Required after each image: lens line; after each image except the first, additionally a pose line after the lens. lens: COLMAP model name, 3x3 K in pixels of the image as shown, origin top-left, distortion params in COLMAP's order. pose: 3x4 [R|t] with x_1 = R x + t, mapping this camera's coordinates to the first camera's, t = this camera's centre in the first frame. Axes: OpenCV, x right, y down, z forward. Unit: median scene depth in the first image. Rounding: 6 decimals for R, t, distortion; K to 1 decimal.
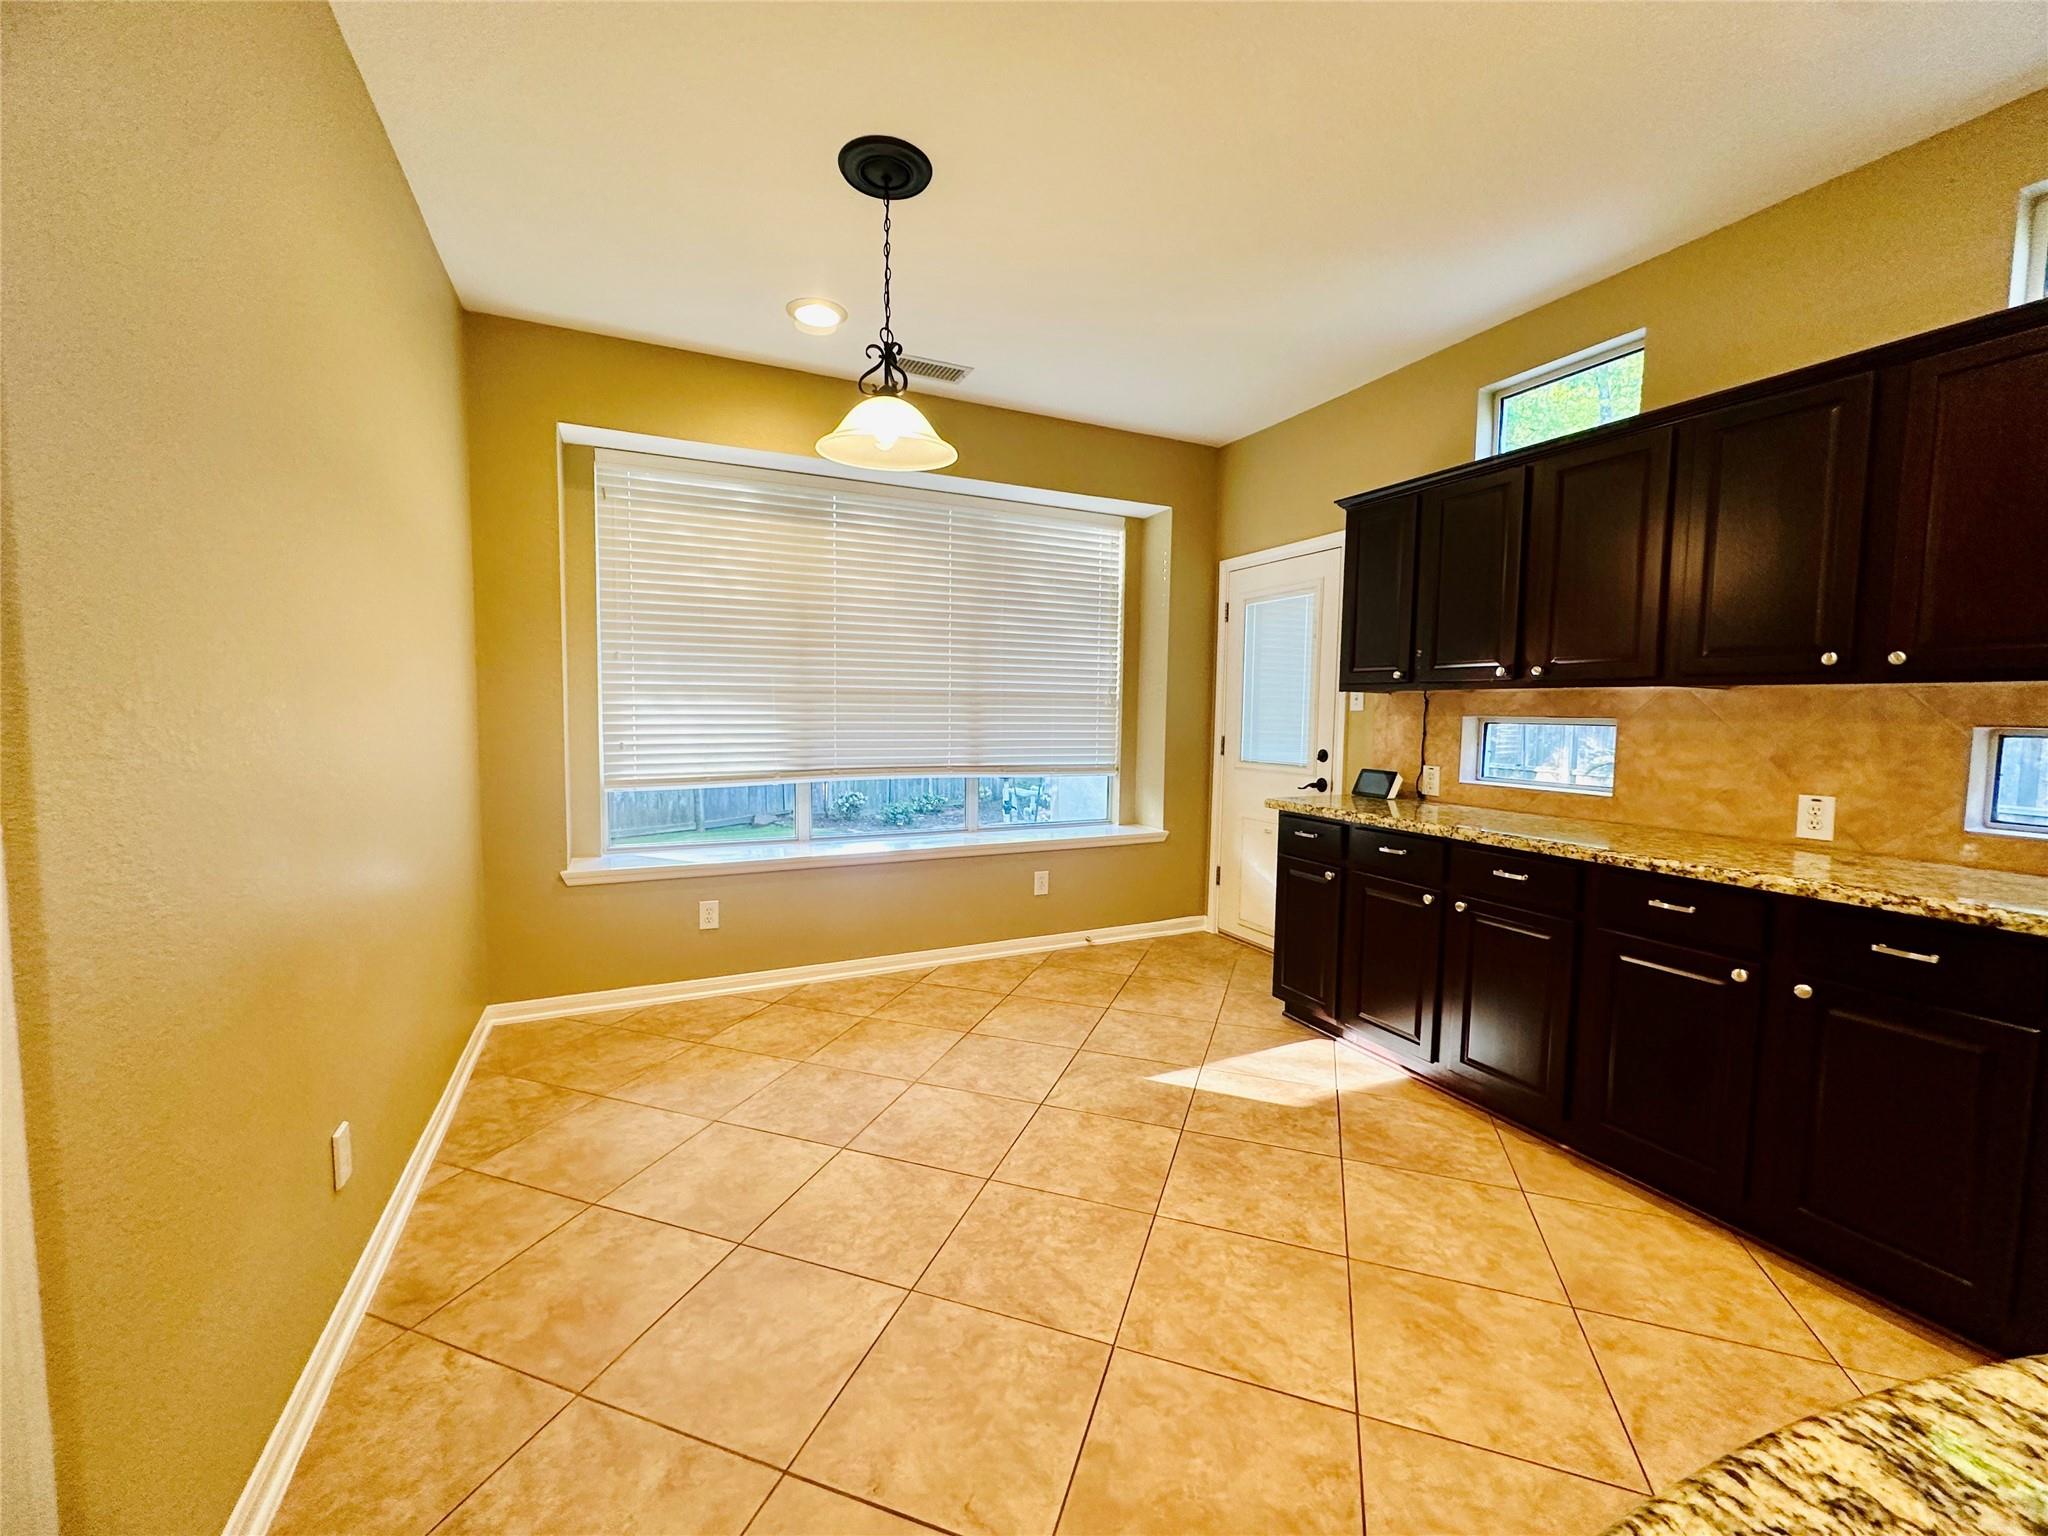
lens RADIAL K [[817.4, 0, 1026.8], [0, 817.4, 764.1], [0, 0, 1]] dist [-0.001887, 0.000784]
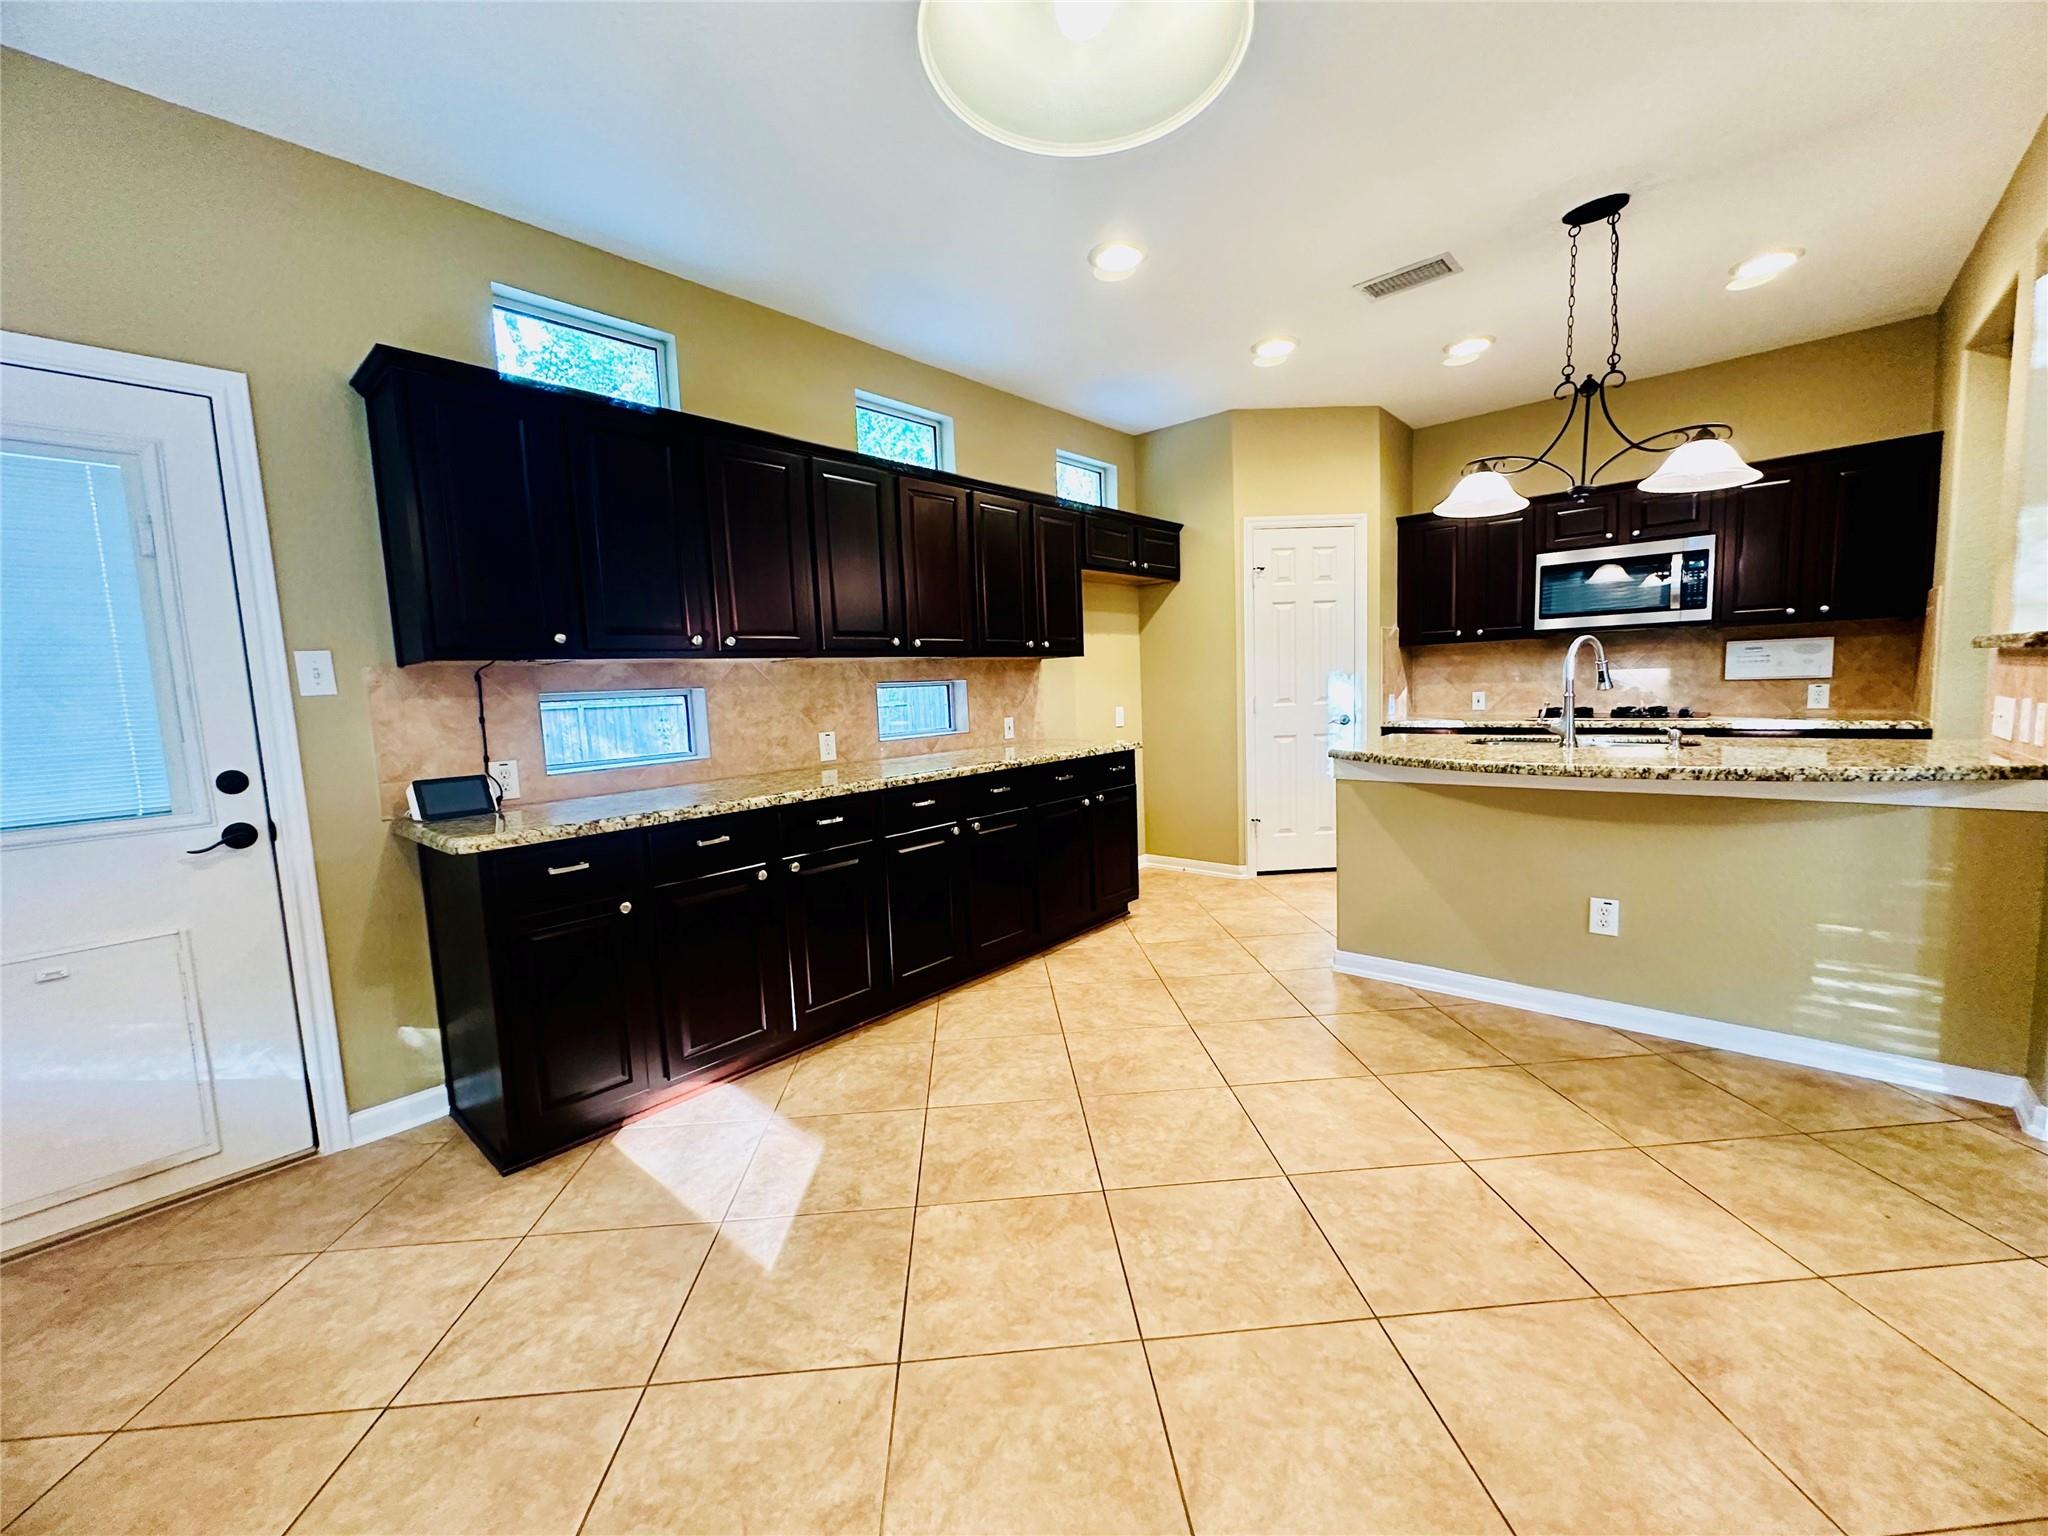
lens RADIAL K [[817.4, 0, 1023.8], [0, 817.4, 770.4], [0, 0, 1]] dist [-0.001887, 0.000784]
pose [[-0.391353, -0.095608, 0.915260, -0.550460], [0.100616, 0.984180, 0.145830, -0.072077], [-0.914724, 0.149161, -0.375542, 1.184538]]
